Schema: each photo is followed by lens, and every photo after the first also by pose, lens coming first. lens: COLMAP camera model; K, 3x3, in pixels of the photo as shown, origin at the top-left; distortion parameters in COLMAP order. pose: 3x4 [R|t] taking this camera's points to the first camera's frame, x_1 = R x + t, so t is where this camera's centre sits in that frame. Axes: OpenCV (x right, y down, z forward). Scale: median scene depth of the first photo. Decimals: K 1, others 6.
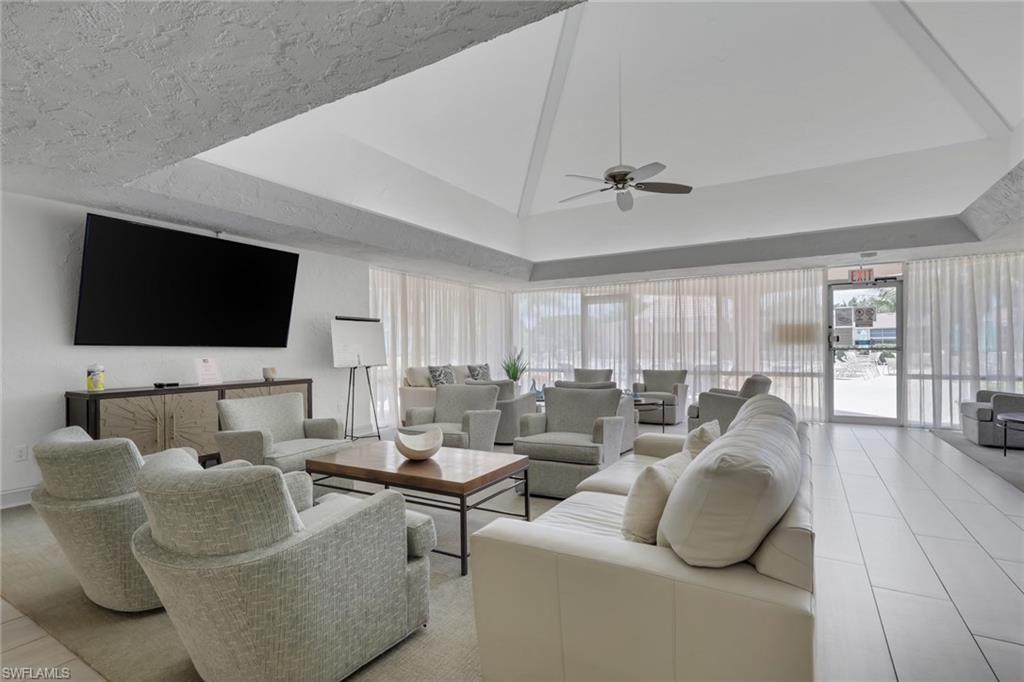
lens RADIAL K [[475.4, 0, 539.1], [0, 475.4, 355.4], [0, 0, 1]] dist [0.002558, 0.000205]
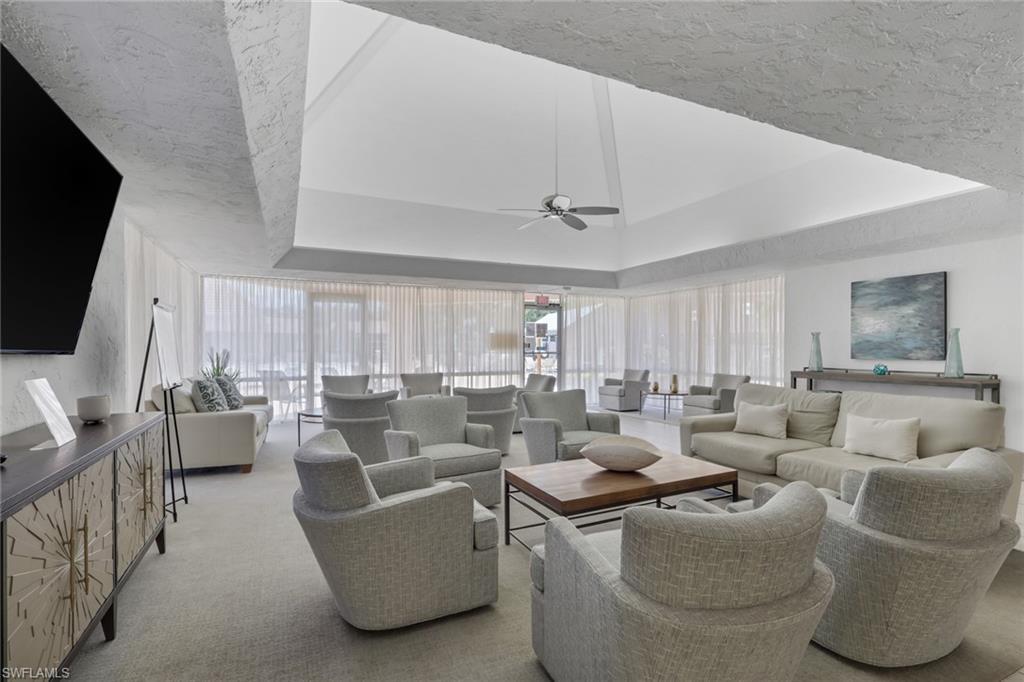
lens RADIAL K [[471.4, 0, 516.4], [0, 471.4, 349.4], [0, 0, 1]] dist [0.000007, -0.000211]
pose [[0.596105, 0.004017, 0.802897, -0.467555], [0.006270, 0.999934, -0.009658, -0.011591], [-0.802882, 0.010792, 0.596040, 0.228711]]
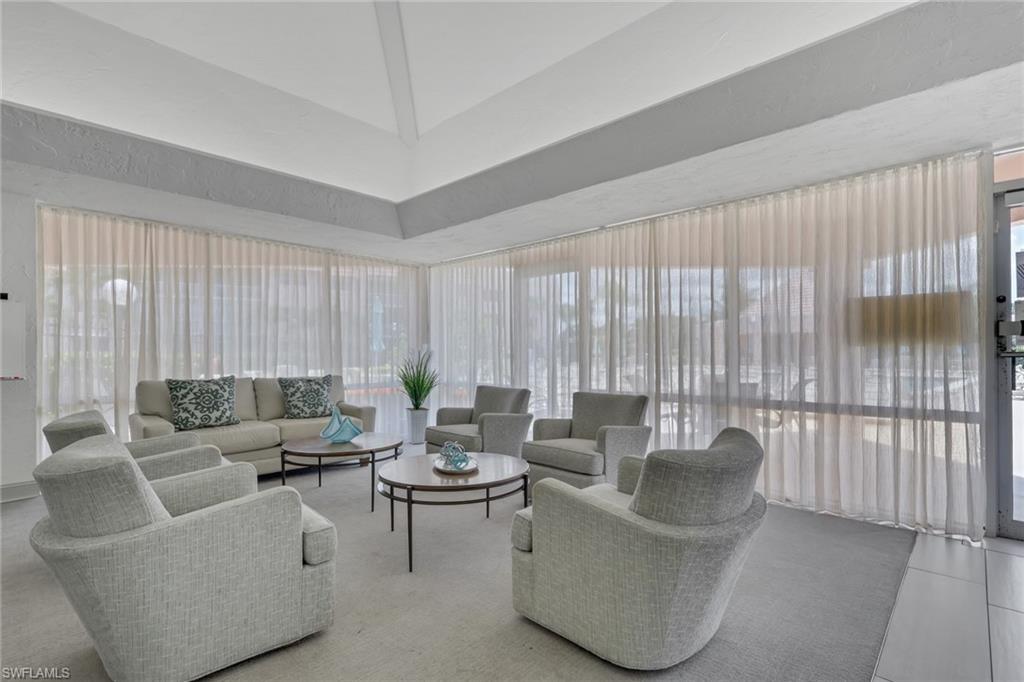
lens RADIAL K [[471.4, 0, 516.4], [0, 471.4, 349.4], [0, 0, 1]] dist [0.000007, -0.000211]
pose [[0.971946, 0.003812, -0.235171, 0.301338], [-0.005995, 0.999945, -0.008571, -0.011537], [0.235126, 0.009741, 0.971916, 0.506456]]
